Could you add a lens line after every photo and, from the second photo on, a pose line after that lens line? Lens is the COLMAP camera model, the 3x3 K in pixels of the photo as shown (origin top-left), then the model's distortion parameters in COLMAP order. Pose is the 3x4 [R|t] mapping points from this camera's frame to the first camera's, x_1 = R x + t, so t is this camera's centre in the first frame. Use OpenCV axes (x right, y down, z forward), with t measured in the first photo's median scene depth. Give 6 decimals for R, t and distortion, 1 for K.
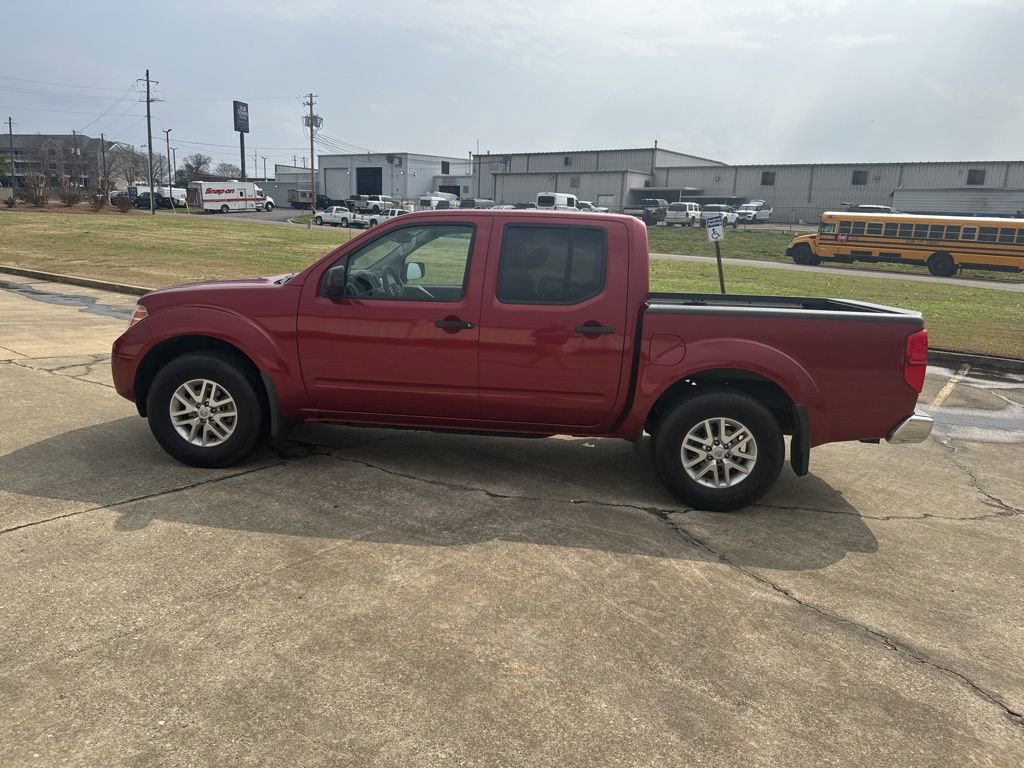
lens RADIAL K [[706.8, 0, 505.4], [0, 706.8, 400.9], [0, 0, 1]] dist [0.066812, -0.085702]
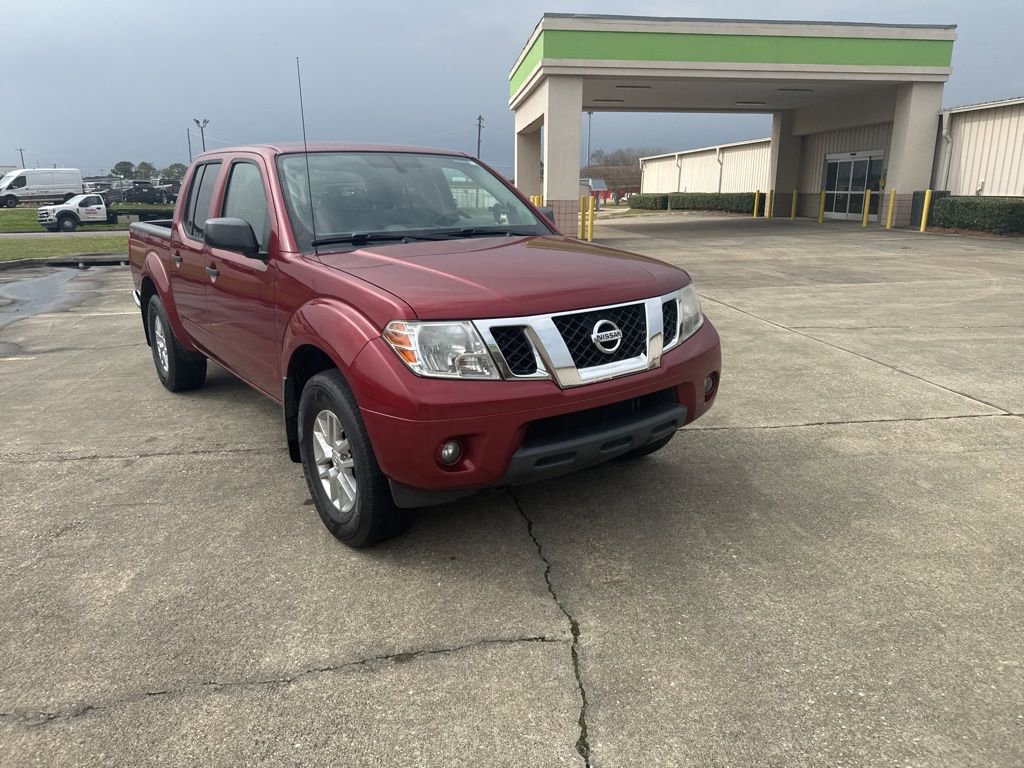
lens RADIAL K [[720.7, 0, 512.0], [0, 720.7, 384.0], [0, 0, 1]] dist [0.025827, -0.046889]
pose [[-0.666415, -0.234475, 0.707752, -0.944831], [0.140666, 0.892674, 0.428189, -0.386890], [-0.732192, 0.384908, -0.561908, 1.595474]]
